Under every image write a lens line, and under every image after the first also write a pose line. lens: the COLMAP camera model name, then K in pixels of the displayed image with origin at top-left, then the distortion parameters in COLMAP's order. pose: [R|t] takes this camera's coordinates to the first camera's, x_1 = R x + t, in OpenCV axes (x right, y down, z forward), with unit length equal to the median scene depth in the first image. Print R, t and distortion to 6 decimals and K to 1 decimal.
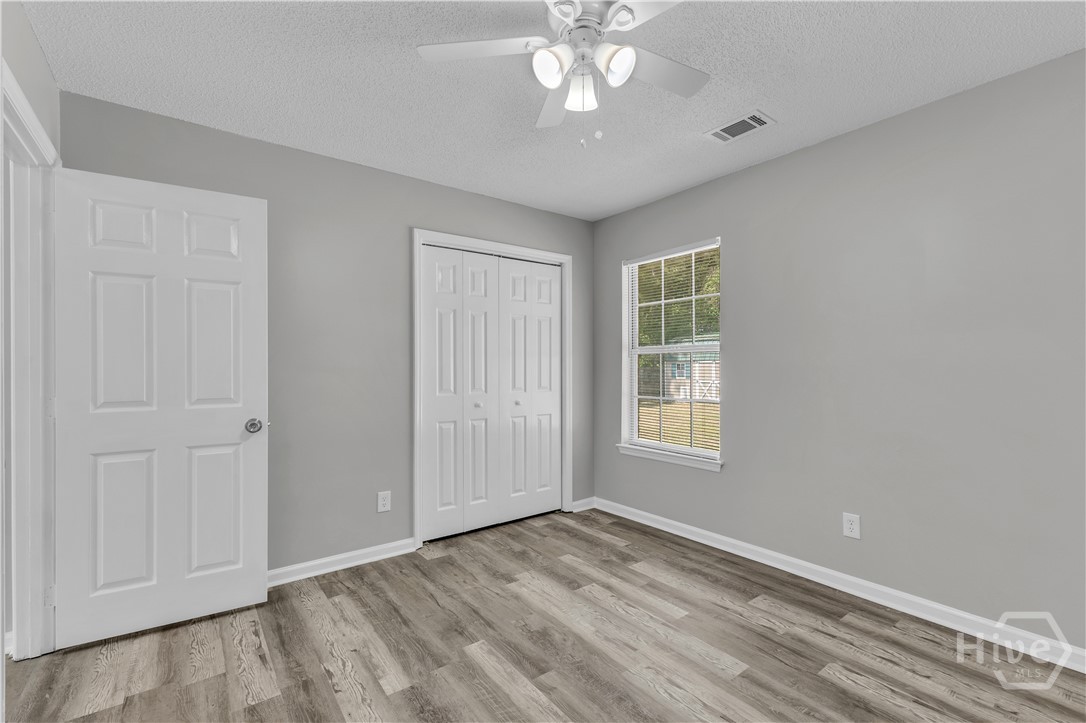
lens RADIAL K [[461.9, 0, 545.8], [0, 461.9, 367.6], [0, 0, 1]] dist [0.013769, -0.000147]
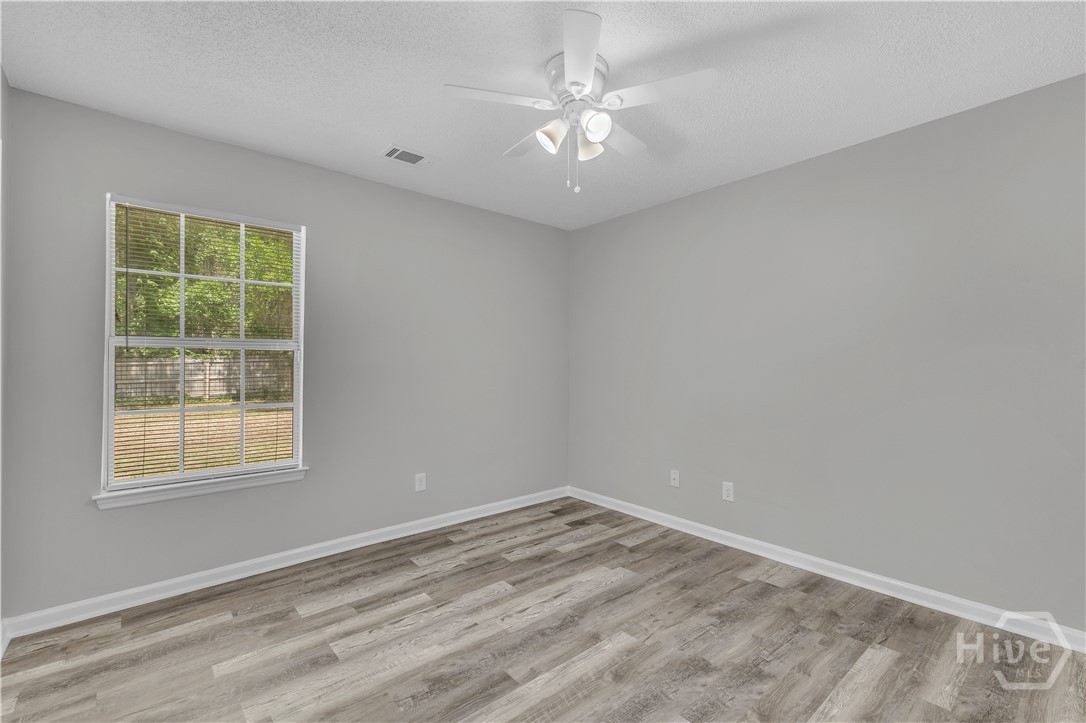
lens RADIAL K [[461.9, 0, 543.2], [0, 461.9, 359.4], [0, 0, 1]] dist [0.013769, -0.000147]
pose [[-0.032035, 0.015008, 0.999374, -0.742809], [0.000567, 0.999887, -0.014997, 0.000382], [-0.999487, 0.000086, -0.032040, 0.713018]]
